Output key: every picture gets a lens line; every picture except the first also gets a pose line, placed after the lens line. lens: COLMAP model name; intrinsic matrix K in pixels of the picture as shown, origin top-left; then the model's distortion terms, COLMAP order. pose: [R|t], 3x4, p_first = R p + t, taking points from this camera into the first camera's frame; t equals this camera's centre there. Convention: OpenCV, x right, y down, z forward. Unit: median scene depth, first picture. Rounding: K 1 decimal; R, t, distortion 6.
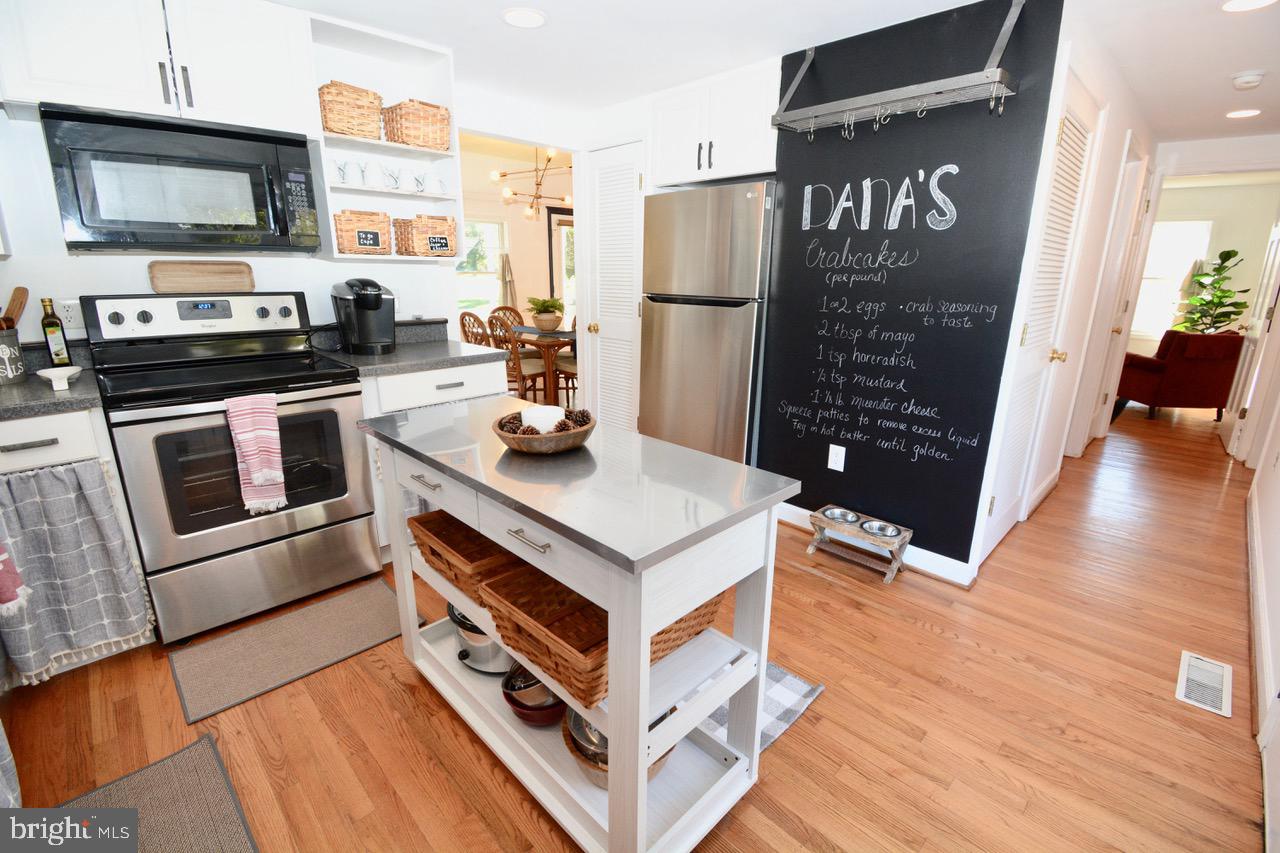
lens RADIAL K [[571.9, 0, 638.5], [0, 571.9, 425.1], [0, 0, 1]] dist [0.023392, -0.029093]
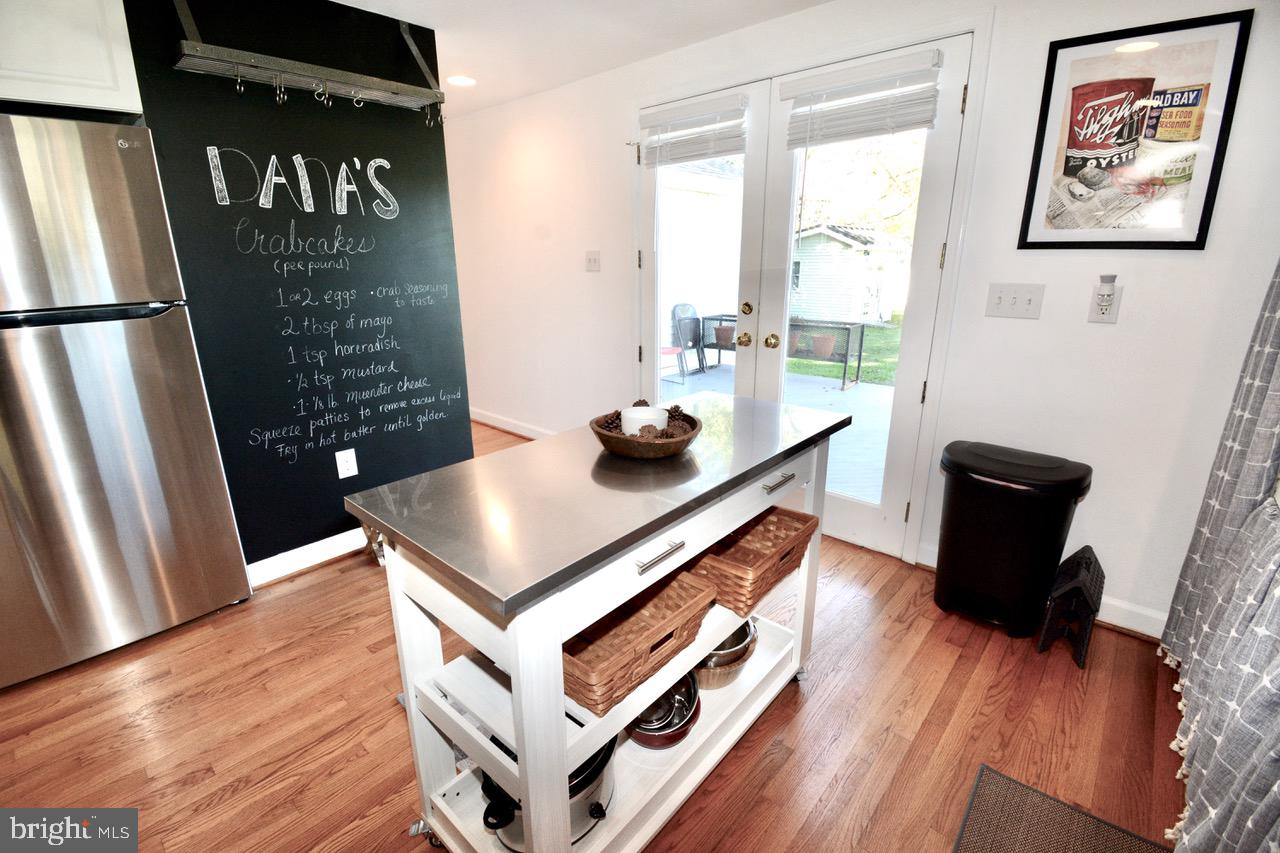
lens RADIAL K [[571.9, 0, 638.5], [0, 571.9, 425.1], [0, 0, 1]] dist [0.023392, -0.029093]
pose [[-0.068456, -0.289039, 0.954866, -0.590728], [0.265811, 0.917231, 0.296703, -0.159864], [-0.961592, 0.274125, 0.014039, 0.569604]]
